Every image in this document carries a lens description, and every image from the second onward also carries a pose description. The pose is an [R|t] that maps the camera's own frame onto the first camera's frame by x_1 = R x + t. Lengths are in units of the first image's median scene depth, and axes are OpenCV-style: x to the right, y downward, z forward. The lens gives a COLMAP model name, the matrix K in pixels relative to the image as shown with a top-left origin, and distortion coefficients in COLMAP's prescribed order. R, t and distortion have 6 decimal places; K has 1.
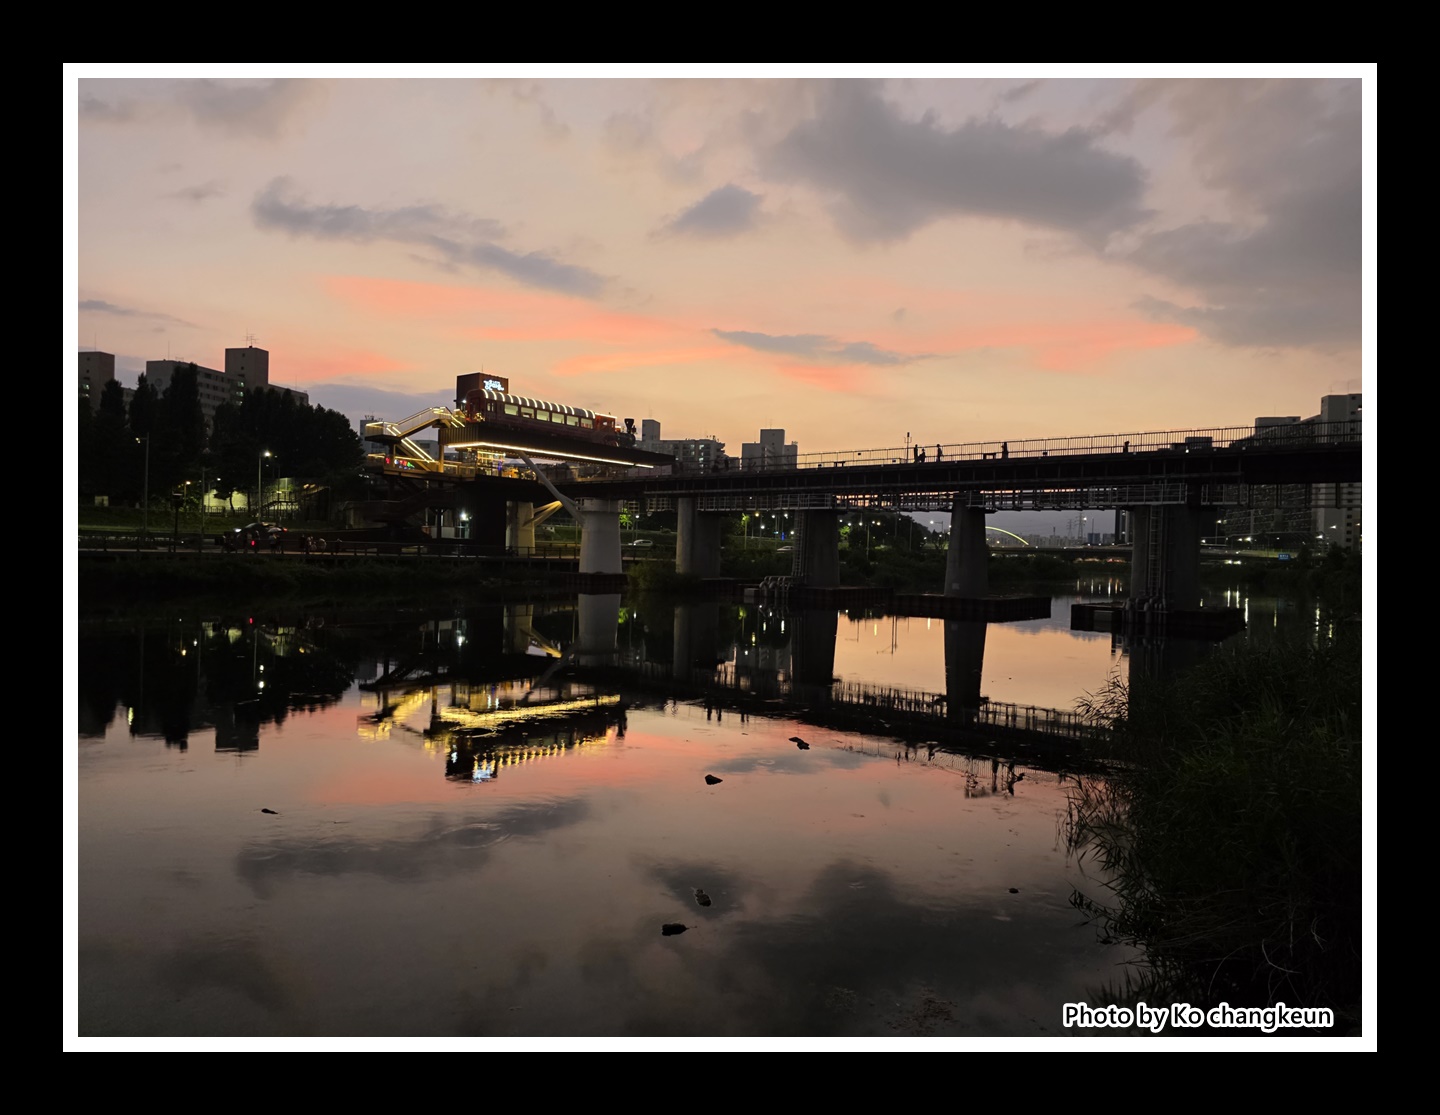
lens RADIAL K [[849.1, 0, 715.3], [0, 849.1, 558.3], [0, 0, 1]] dist [0.058127, -0.024678]
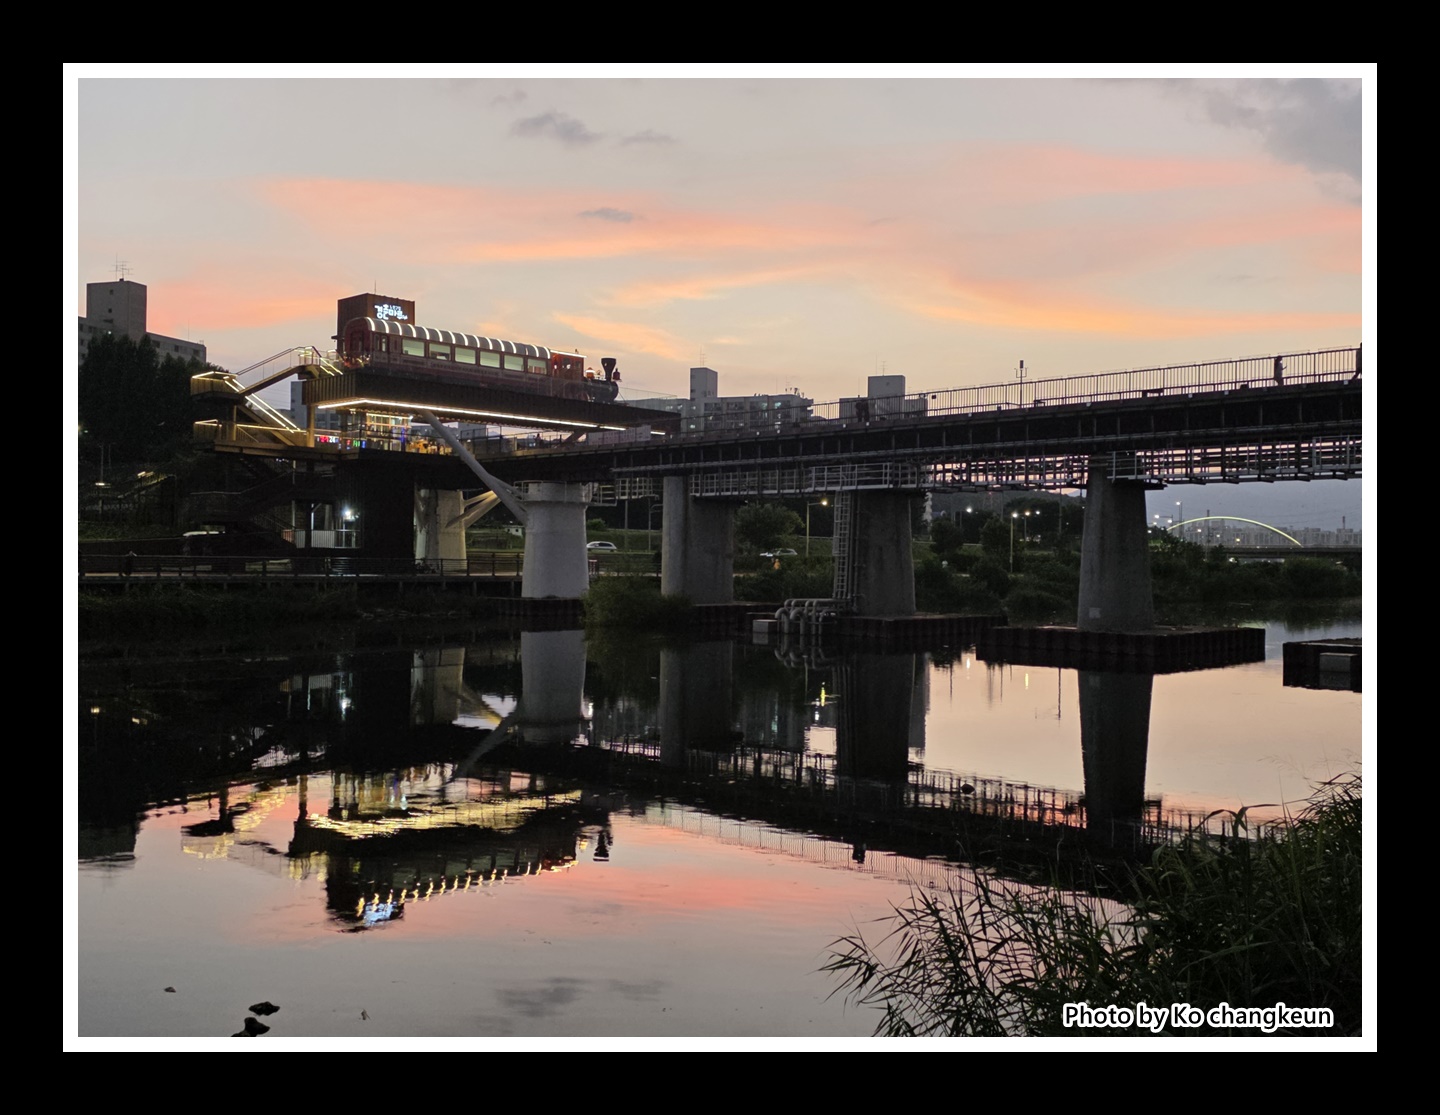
lens RADIAL K [[1255.2, 0, 708.3], [0, 1255.2, 532.9], [0, 0, 1]] dist [0.125885, -0.172247]
pose [[0.995800, -0.019682, -0.089412, 0.073349], [0.016927, 0.999362, -0.031457, 0.000459], [0.089974, 0.029811, 0.995498, 0.071784]]
